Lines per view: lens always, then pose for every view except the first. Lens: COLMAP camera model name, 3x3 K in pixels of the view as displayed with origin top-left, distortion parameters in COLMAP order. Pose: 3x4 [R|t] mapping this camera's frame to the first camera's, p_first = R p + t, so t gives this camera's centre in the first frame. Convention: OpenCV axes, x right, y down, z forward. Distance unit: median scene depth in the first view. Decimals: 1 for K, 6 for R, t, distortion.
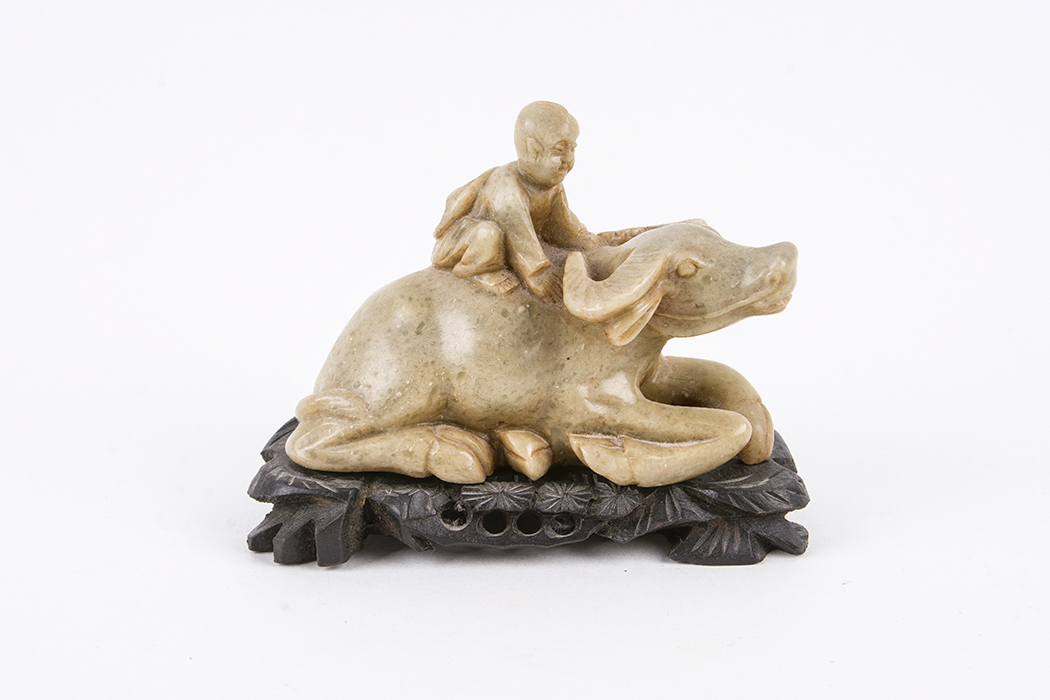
lens RADIAL K [[2255.6, 0, 525.1], [0, 2255.6, 352.7], [0, 0, 1]] dist [0.042428, 0.000000]
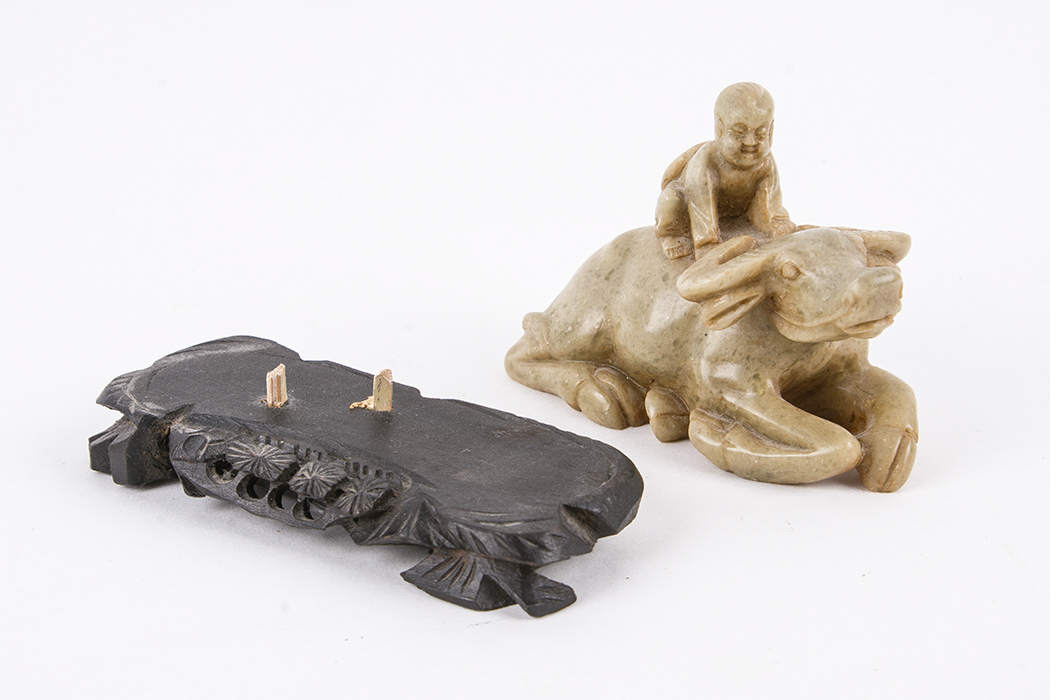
lens RADIAL K [[2255.6, 0, 523.9], [0, 2255.6, 350.1], [0, 0, 1]] dist [0.042428, 0.000000]
pose [[0.708824, 0.239898, -0.663338, 0.640122], [-0.219221, 0.968744, 0.116095, -0.091193], [0.670456, 0.063127, 0.739259, 0.191263]]
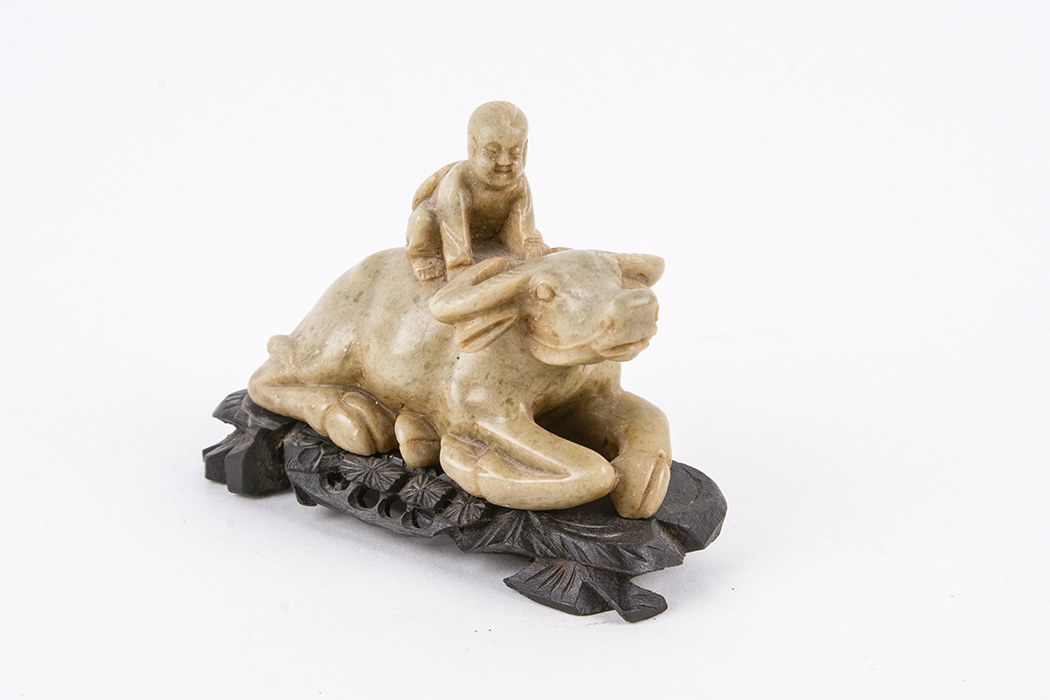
lens RADIAL K [[2255.6, 0, 526.1], [0, 2255.6, 346.6], [0, 0, 1]] dist [0.042428, 0.000000]
pose [[0.783141, 0.232096, -0.576907, 0.617628], [-0.235916, 0.969271, 0.069696, -0.078995], [0.575355, 0.081519, 0.813831, 0.205756]]
